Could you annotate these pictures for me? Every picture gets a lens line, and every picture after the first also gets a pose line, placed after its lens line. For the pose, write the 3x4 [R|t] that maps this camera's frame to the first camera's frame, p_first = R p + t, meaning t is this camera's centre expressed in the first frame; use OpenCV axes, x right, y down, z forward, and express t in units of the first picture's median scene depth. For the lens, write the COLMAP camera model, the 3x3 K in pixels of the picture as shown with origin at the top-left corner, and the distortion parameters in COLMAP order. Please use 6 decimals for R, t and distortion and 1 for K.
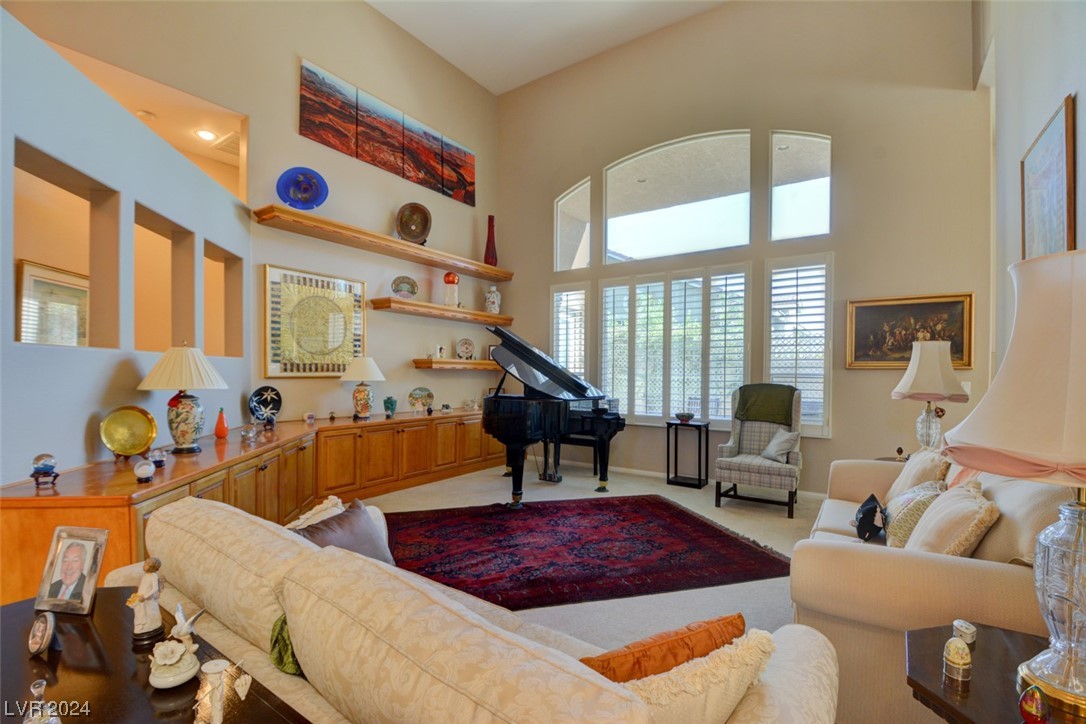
lens RADIAL K [[481.2, 0, 542.9], [0, 481.2, 384.3], [0, 0, 1]] dist [0.000312, -0.015089]
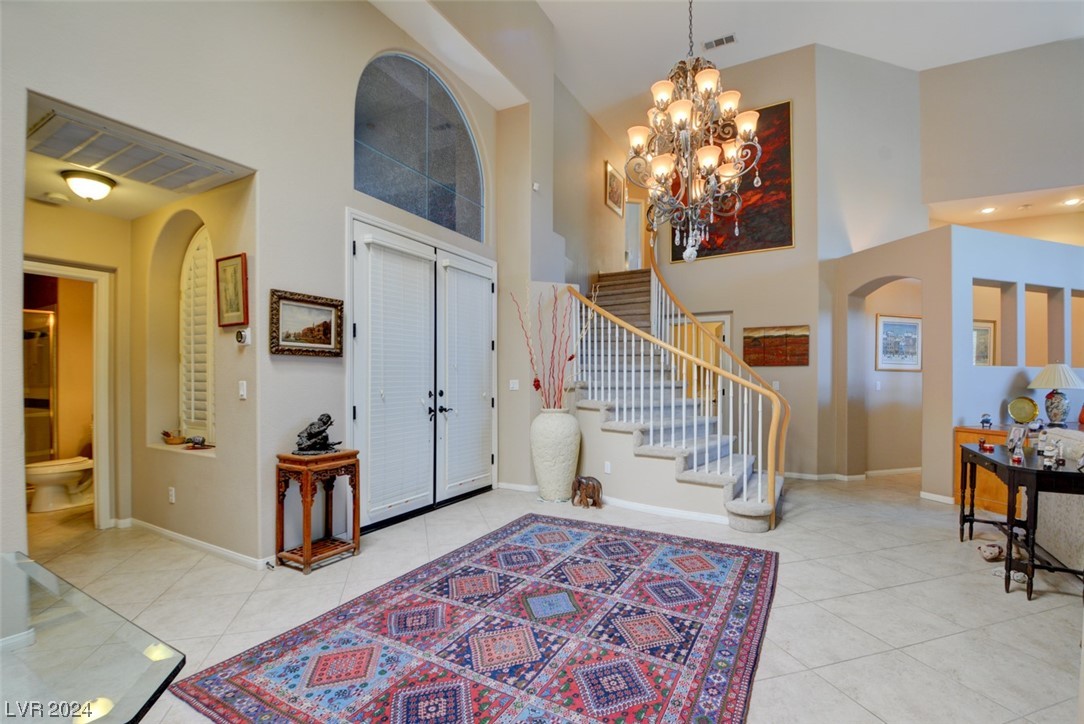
lens RADIAL K [[449.0, 0, 554.3], [0, 449.0, 376.8], [0, 0, 1]] dist [0.026656, -0.028186]
pose [[0.080819, -0.009596, -0.996683, 0.352866], [-0.031976, 0.999414, -0.012215, 0.022744], [0.996216, 0.032857, 0.080464, -0.471393]]
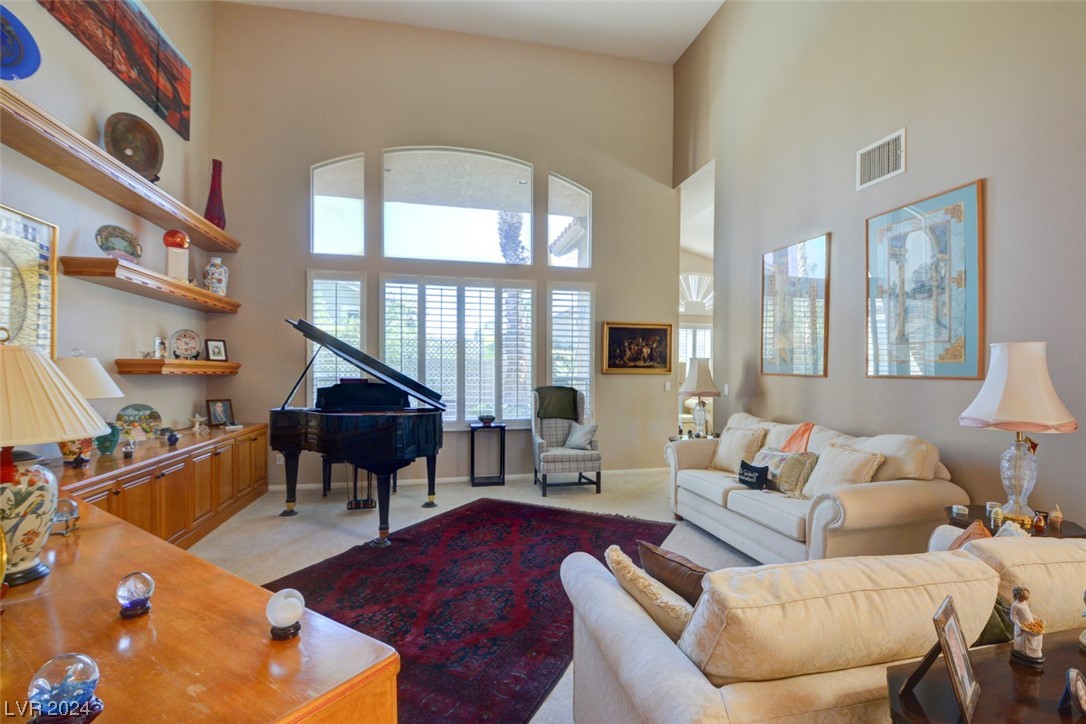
lens RADIAL K [[491.0, 0, 548.6], [0, 491.0, 373.8], [0, 0, 1]] dist [0.000491, -0.015990]
pose [[0.669247, -0.006438, 0.743012, -0.430737], [0.018358, 0.999800, -0.007873, -0.021836], [-0.742813, 0.018909, 0.669232, 0.194282]]
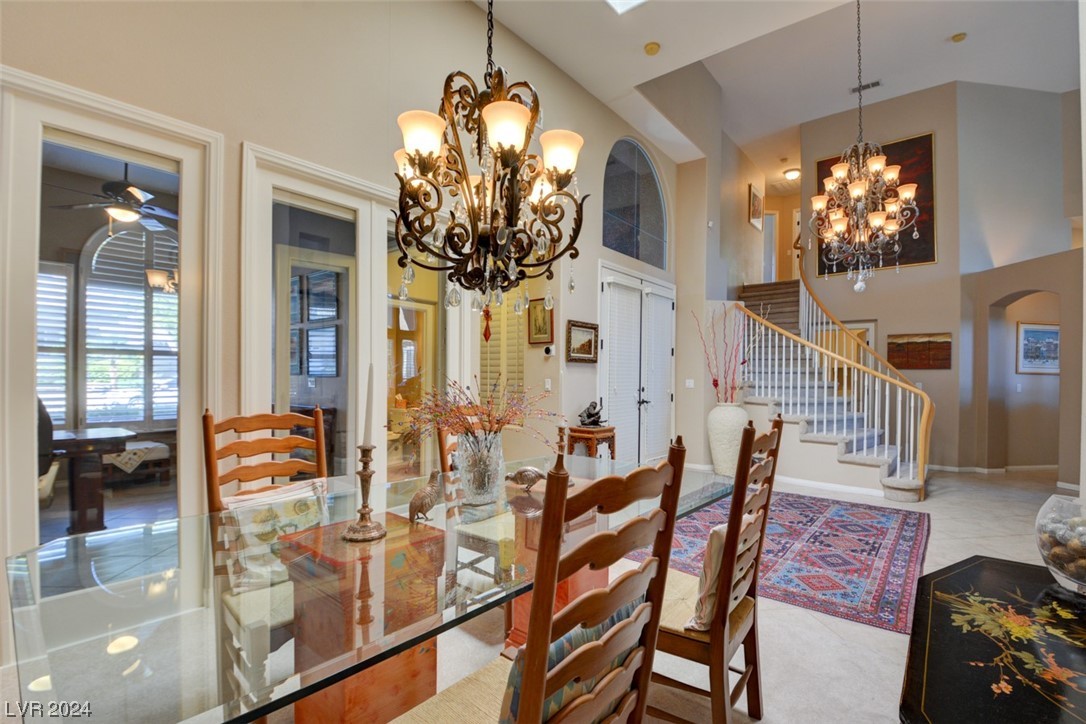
lens RADIAL K [[491.0, 0, 548.6], [0, 491.0, 373.8], [0, 0, 1]] dist [0.000491, -0.015990]
pose [[-0.079405, -0.010375, -0.996788, 0.711425], [-0.041187, 0.999126, -0.007118, 0.029671], [0.995991, 0.040489, -0.079763, -0.747248]]
